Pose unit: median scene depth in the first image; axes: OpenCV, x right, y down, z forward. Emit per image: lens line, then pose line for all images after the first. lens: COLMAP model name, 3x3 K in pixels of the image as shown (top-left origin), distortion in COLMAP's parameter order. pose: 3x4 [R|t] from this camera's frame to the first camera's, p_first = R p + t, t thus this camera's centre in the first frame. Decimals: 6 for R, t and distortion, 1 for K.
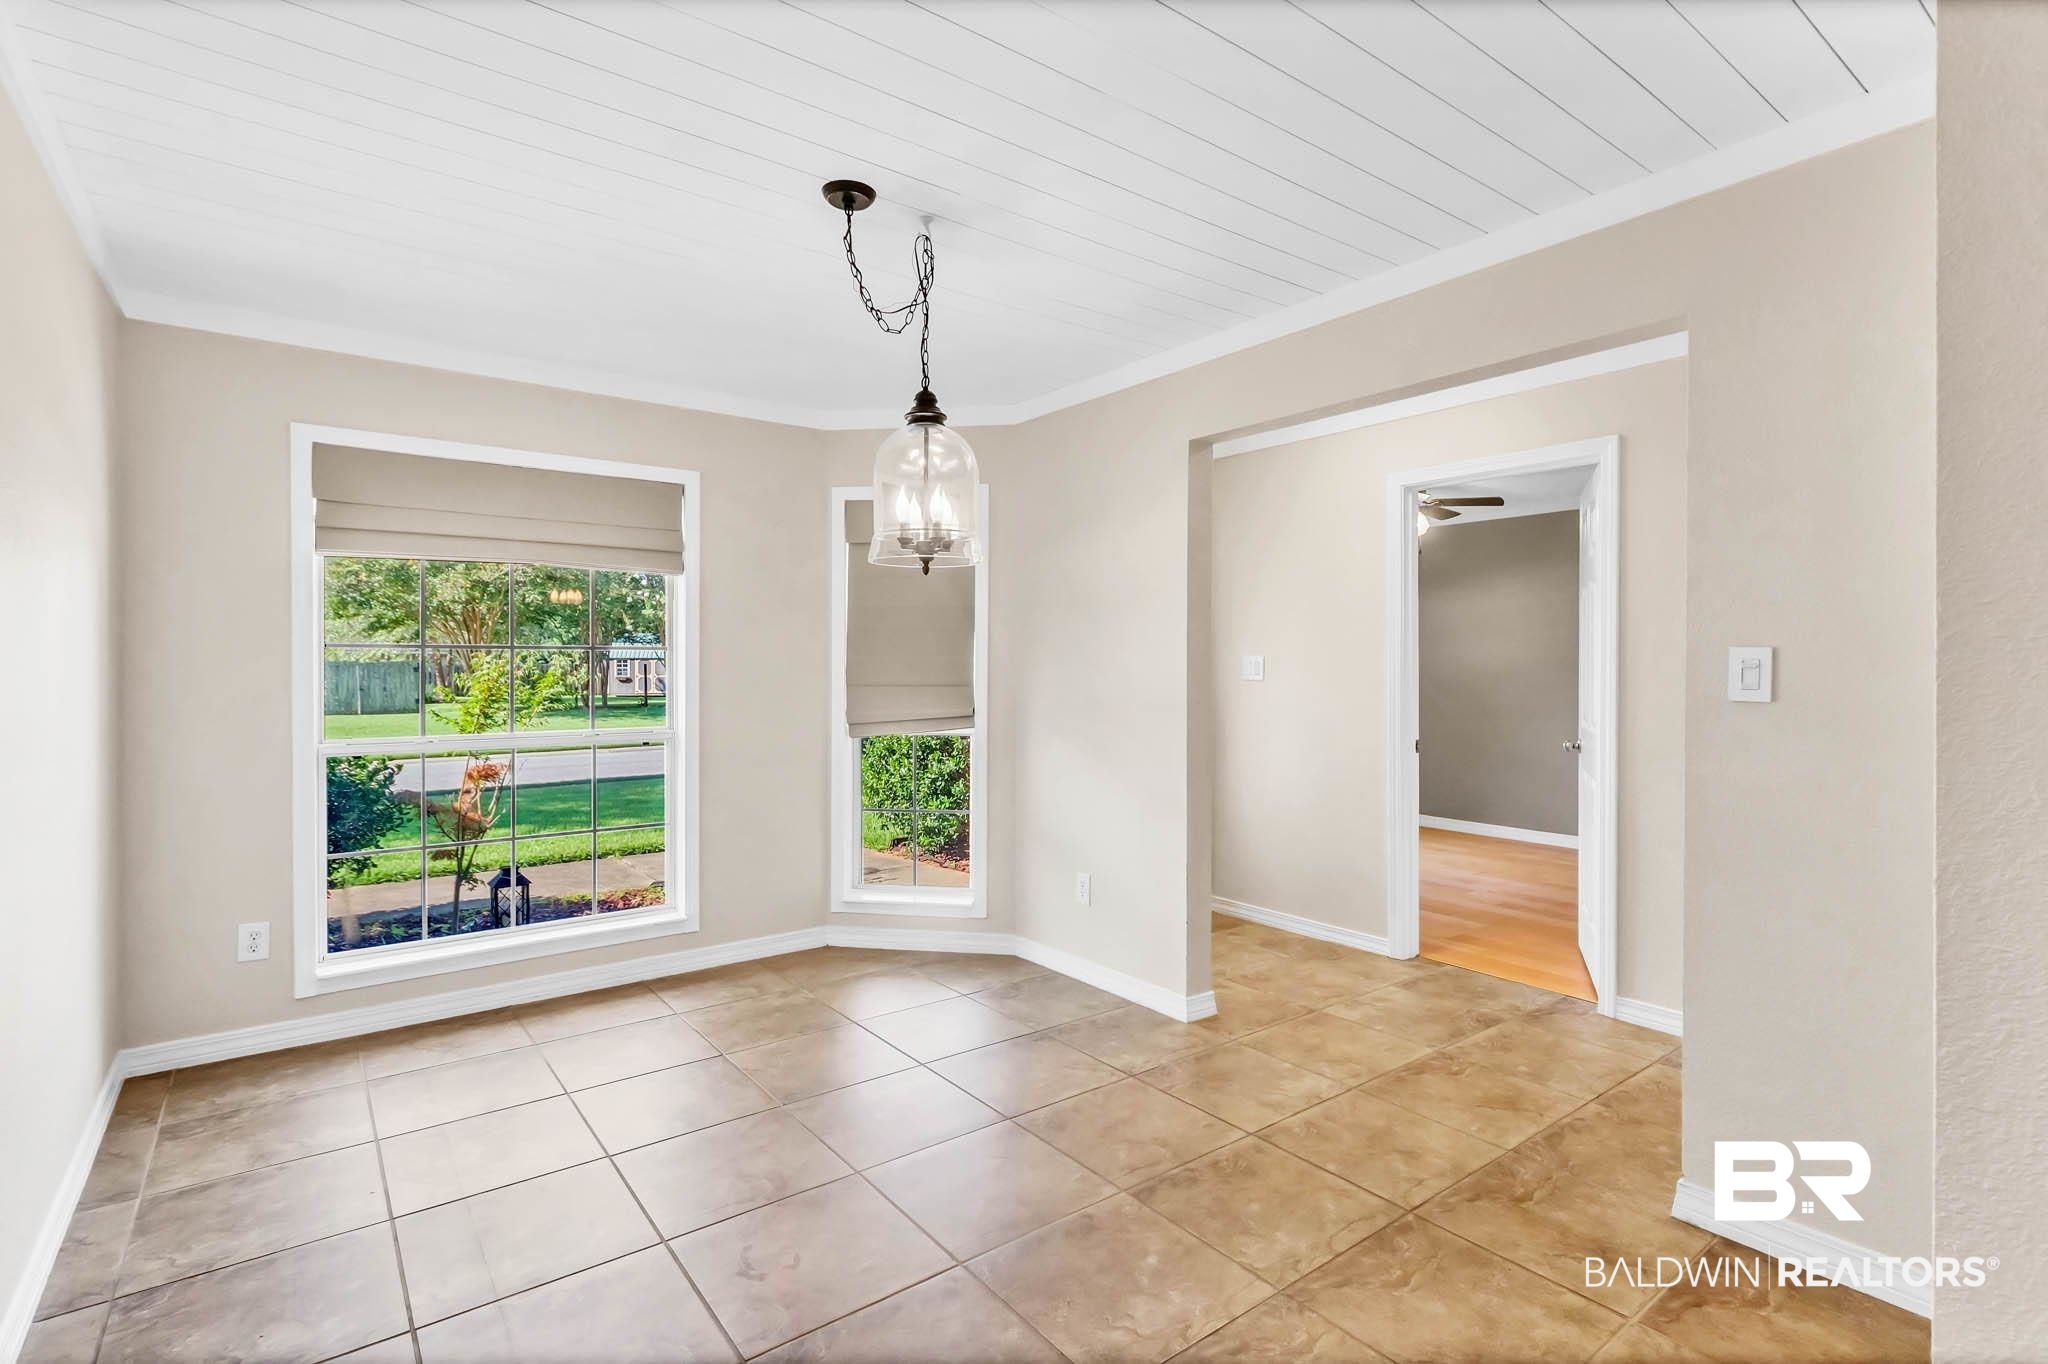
lens RADIAL K [[965.8, 0, 1036.2], [0, 965.8, 667.9], [0, 0, 1]] dist [0.004208, -0.001119]
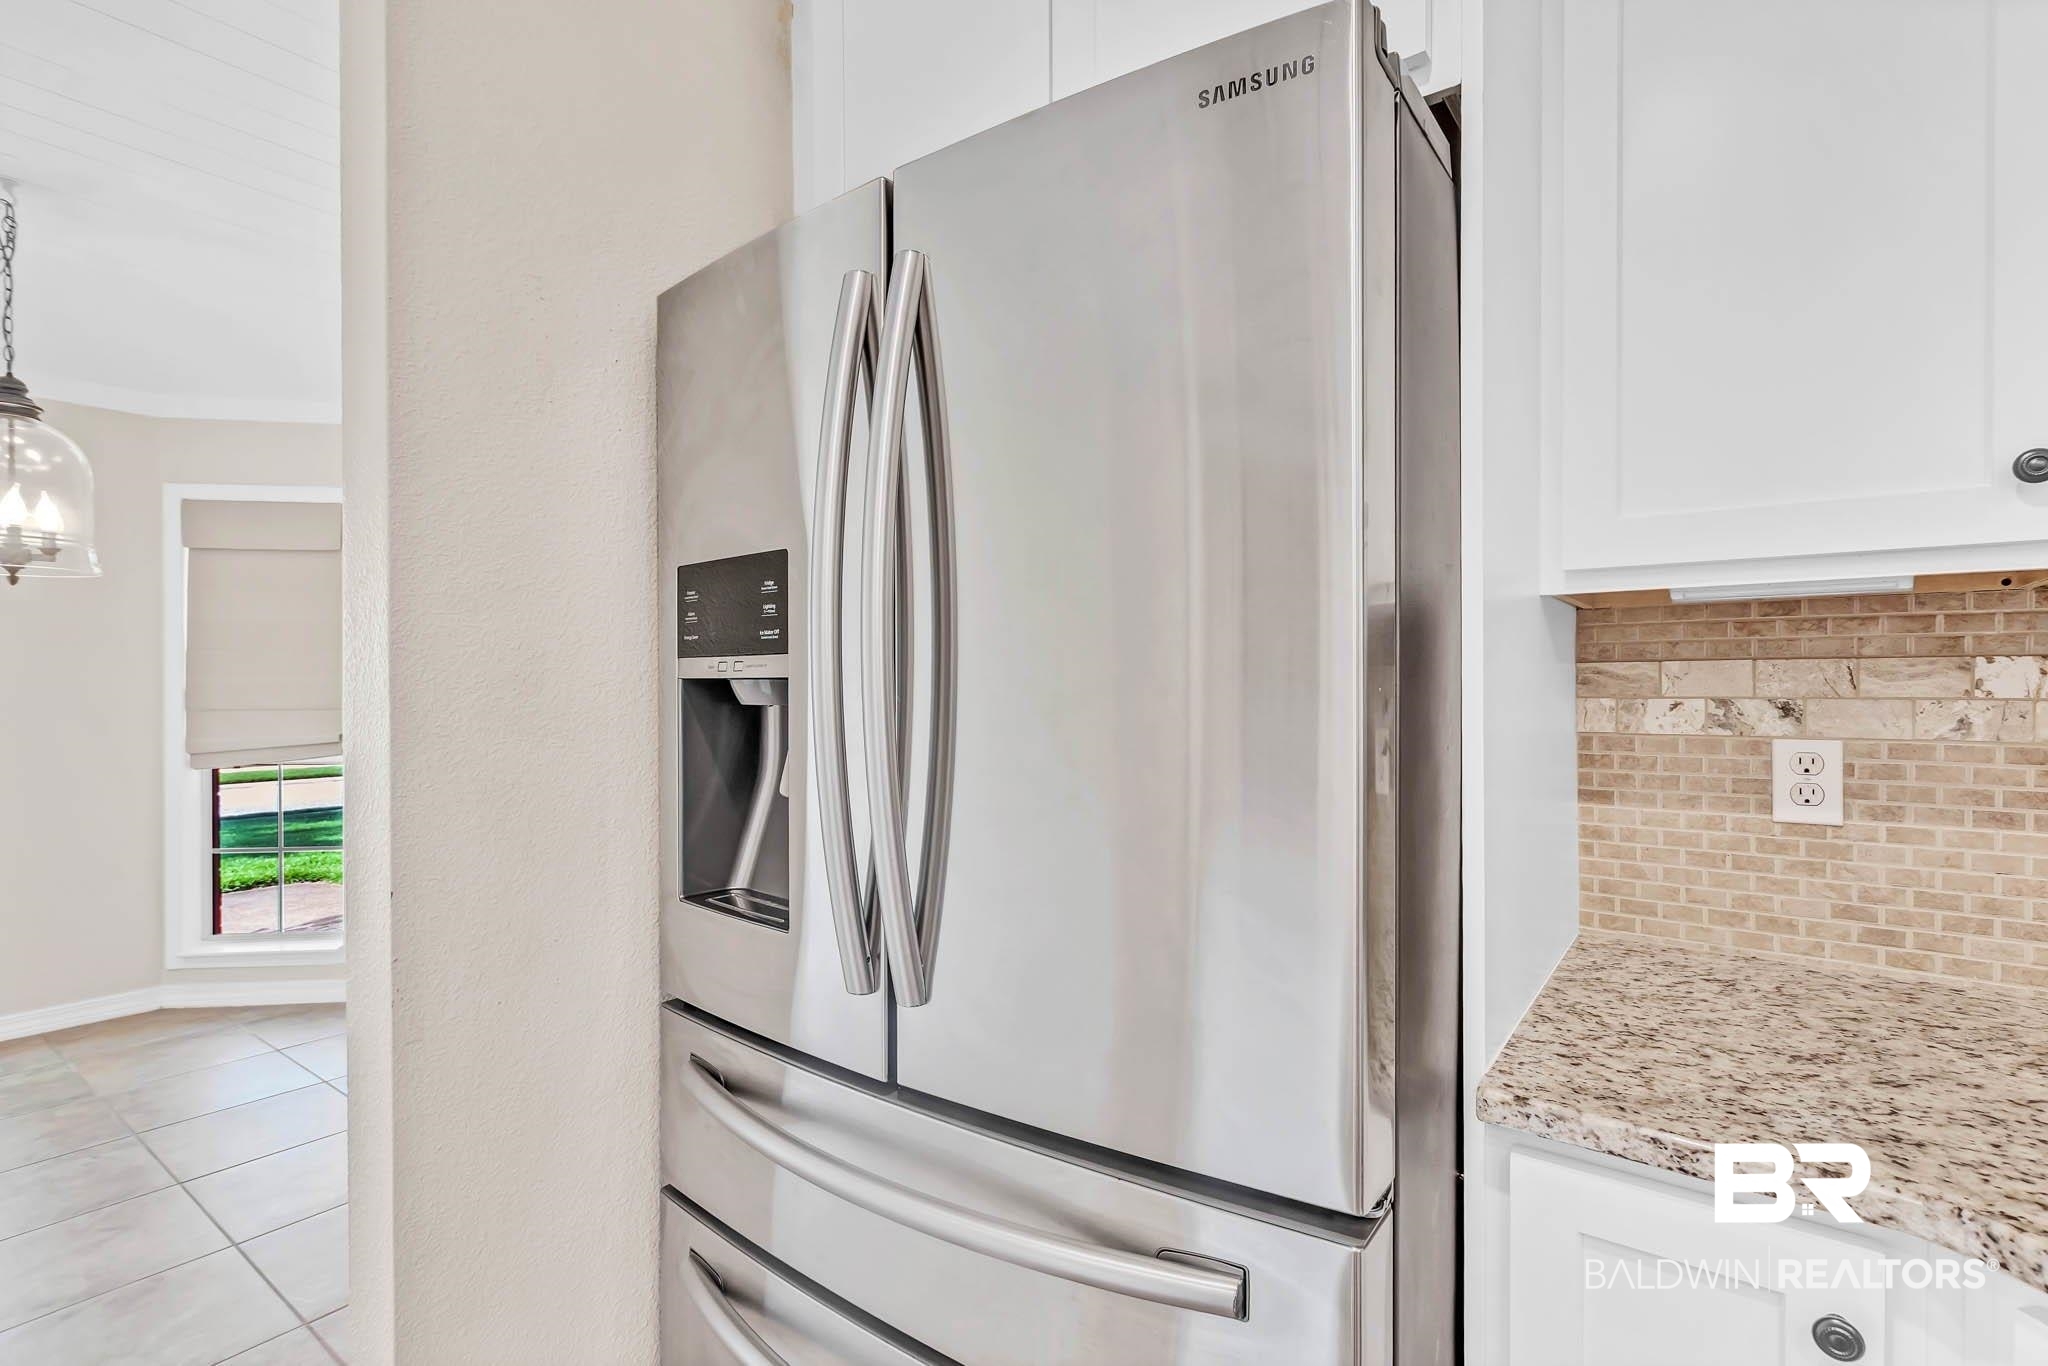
lens RADIAL K [[971.9, 0, 1027.9], [0, 971.9, 688.2], [0, 0, 1]] dist [0.000665, -0.000046]
pose [[0.964781, -0.006970, 0.262961, 0.369825], [0.006342, 0.999975, 0.003235, -0.000485], [-0.262977, -0.001454, 0.964801, -0.067470]]
